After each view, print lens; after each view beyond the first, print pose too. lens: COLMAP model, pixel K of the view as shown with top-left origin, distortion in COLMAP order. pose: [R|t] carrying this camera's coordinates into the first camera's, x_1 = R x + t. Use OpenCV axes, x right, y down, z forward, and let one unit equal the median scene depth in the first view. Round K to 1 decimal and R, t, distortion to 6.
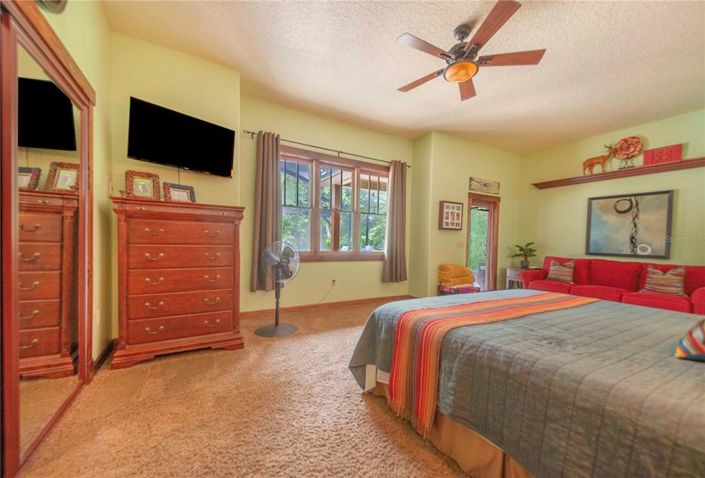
lens RADIAL K [[292.3, 0, 356.5], [0, 292.3, 243.0], [0, 0, 1]] dist [0.001566, -0.000314]
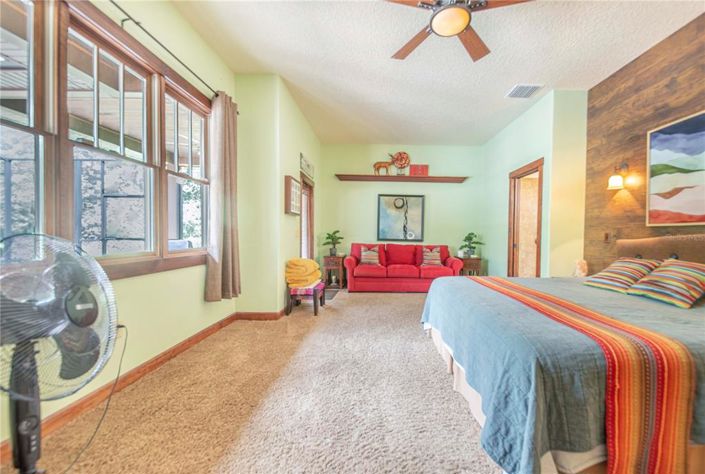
lens RADIAL K [[280.2, 0, 352.6], [0, 280.2, 239.4], [0, 0, 1]] dist [-0.000142, -0.000266]
pose [[0.439715, -0.035380, 0.897440, -0.318313], [0.000994, 0.999242, 0.038907, -0.010382], [-0.898137, -0.016216, 0.439417, 0.597202]]
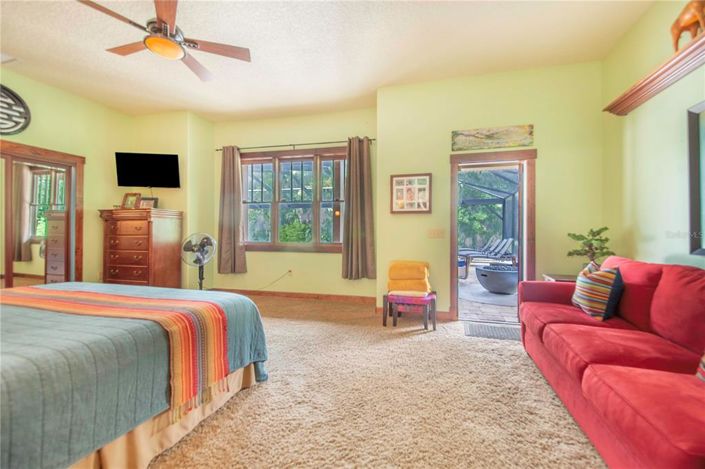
lens RADIAL K [[280.2, 0, 355.6], [0, 280.2, 230.7], [0, 0, 1]] dist [-0.000142, -0.000266]
pose [[0.704394, -0.023196, -0.709430, 0.757581], [0.007263, 0.999649, -0.025473, 0.015151], [0.709772, 0.012791, 0.704316, 0.448502]]
